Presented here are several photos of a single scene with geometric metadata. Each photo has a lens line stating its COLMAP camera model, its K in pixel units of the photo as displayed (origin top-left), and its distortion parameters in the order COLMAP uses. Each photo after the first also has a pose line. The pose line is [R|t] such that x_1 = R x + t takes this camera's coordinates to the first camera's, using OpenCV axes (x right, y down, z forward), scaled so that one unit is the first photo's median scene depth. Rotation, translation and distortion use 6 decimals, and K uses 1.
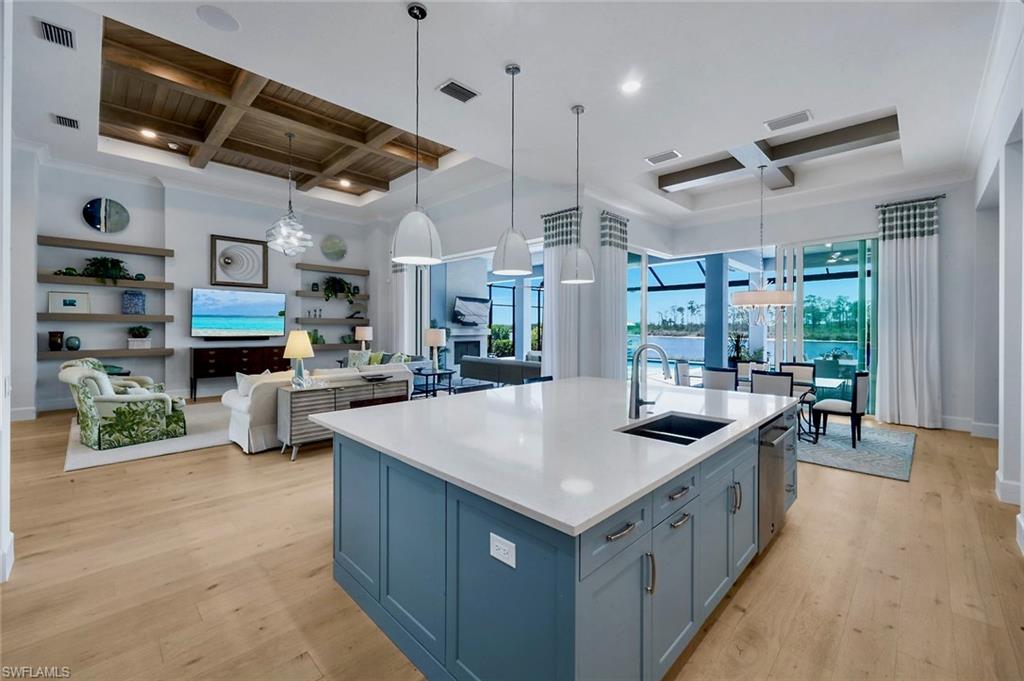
lens RADIAL K [[419.6, 0, 511.2], [0, 419.6, 327.6], [0, 0, 1]] dist [0.003178, -0.000738]
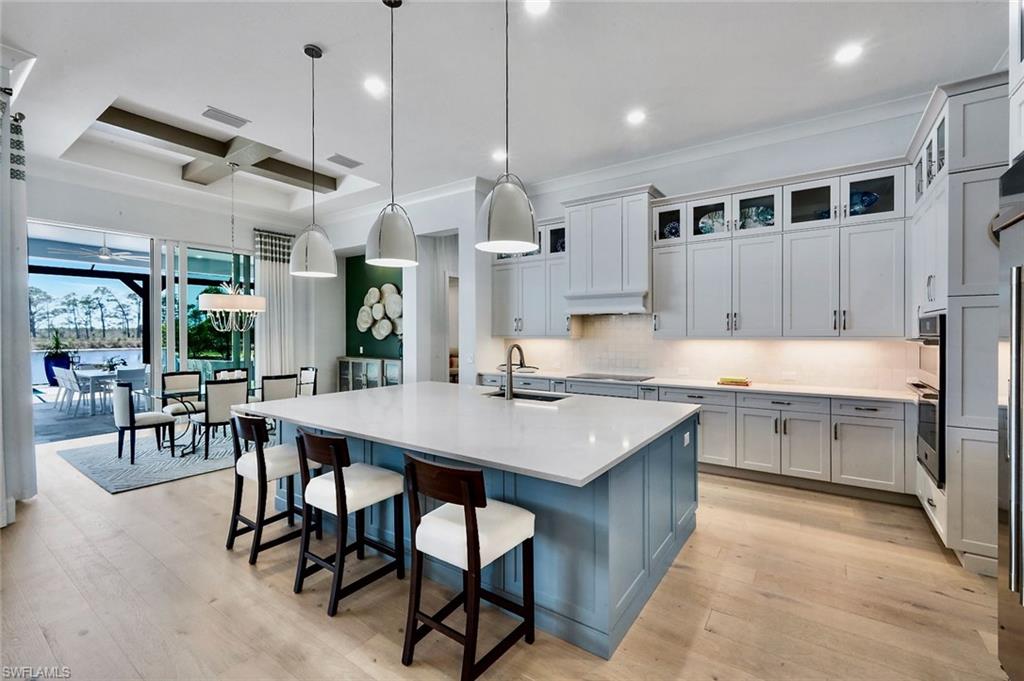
lens RADIAL K [[448.8, 0, 509.5], [0, 448.8, 336.6], [0, 0, 1]] dist [-0.007735, 0.001312]
pose [[-0.172441, -0.007640, 0.984990, -0.384629], [0.000214, 0.999970, 0.007794, -0.000064], [-0.985020, 0.001555, -0.172434, 0.422995]]
